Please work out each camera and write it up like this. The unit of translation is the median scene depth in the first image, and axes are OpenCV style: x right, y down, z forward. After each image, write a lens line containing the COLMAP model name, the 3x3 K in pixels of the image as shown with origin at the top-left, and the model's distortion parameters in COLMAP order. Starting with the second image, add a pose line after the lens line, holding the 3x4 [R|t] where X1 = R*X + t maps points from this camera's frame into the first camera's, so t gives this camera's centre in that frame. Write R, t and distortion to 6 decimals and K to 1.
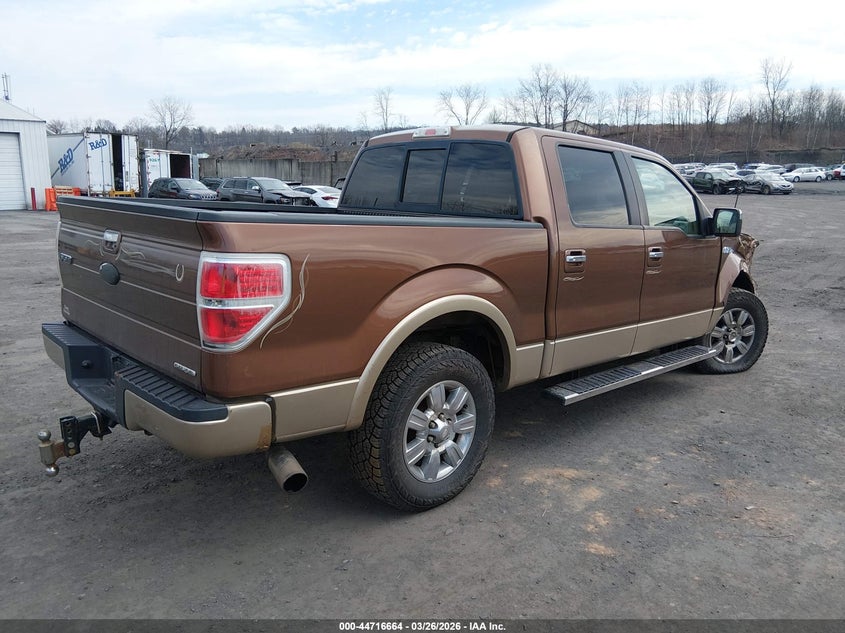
lens RADIAL K [[664.9, 0, 420.1], [0, 664.9, 317.4], [0, 0, 1]] dist [-0.002540, -0.011804]
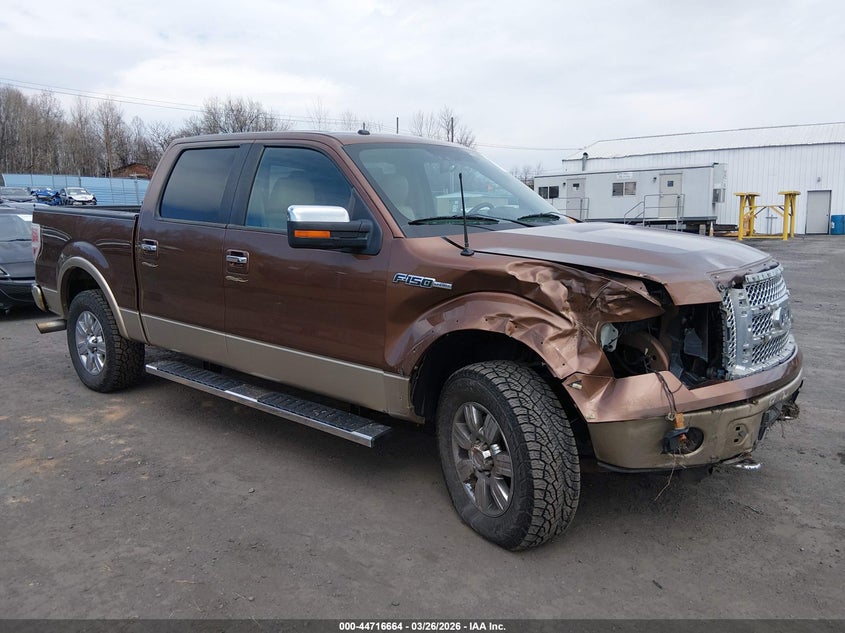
lens RADIAL K [[664.9, 0, 421.5], [0, 664.9, 314.4], [0, 0, 1]] dist [-0.002540, -0.011804]
pose [[0.078265, 0.122833, -0.989336, 1.255084], [-0.162591, 0.980666, 0.108895, -0.159971], [0.983585, 0.152335, 0.096723, 1.188737]]
